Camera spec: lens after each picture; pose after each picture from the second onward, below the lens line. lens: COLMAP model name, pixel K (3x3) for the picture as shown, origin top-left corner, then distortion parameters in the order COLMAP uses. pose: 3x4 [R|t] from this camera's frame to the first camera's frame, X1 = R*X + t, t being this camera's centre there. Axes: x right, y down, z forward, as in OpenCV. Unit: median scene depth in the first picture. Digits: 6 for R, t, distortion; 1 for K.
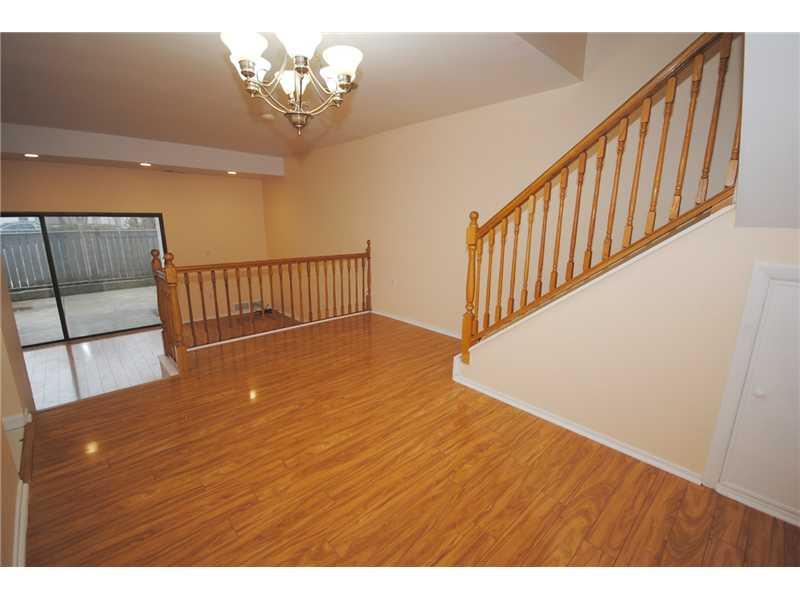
lens RADIAL K [[351.4, 0, 403.2], [0, 351.4, 299.4], [0, 0, 1]] dist [-0.001261, -0.000619]
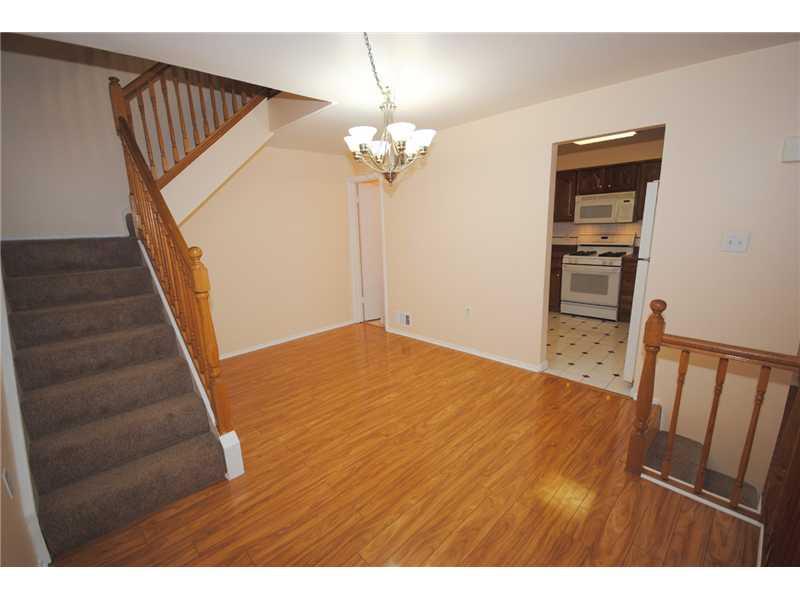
lens RADIAL K [[351.4, 0, 406.8], [0, 351.4, 300.1], [0, 0, 1]] dist [-0.001261, -0.000619]
pose [[-0.999489, 0.023342, -0.021857, -0.225709], [0.011750, 0.903775, 0.427847, -0.477511], [0.029740, 0.427372, -0.903587, 1.811790]]
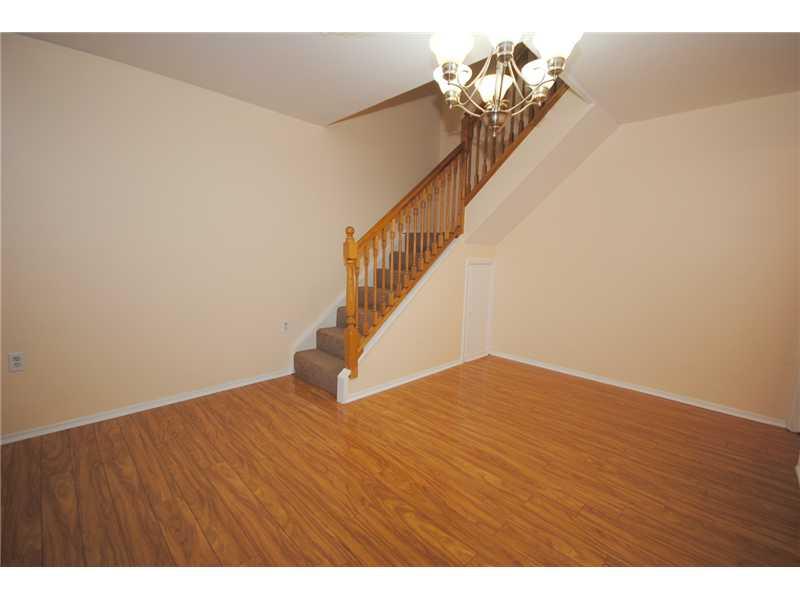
lens RADIAL K [[351.4, 0, 400.6], [0, 351.4, 300.5], [0, 0, 1]] dist [-0.001261, -0.000619]
pose [[-0.024233, -0.150667, 0.988288, -0.892921], [0.197158, 0.968442, 0.152476, -0.179558], [-0.980072, 0.198544, 0.006237, 0.946679]]
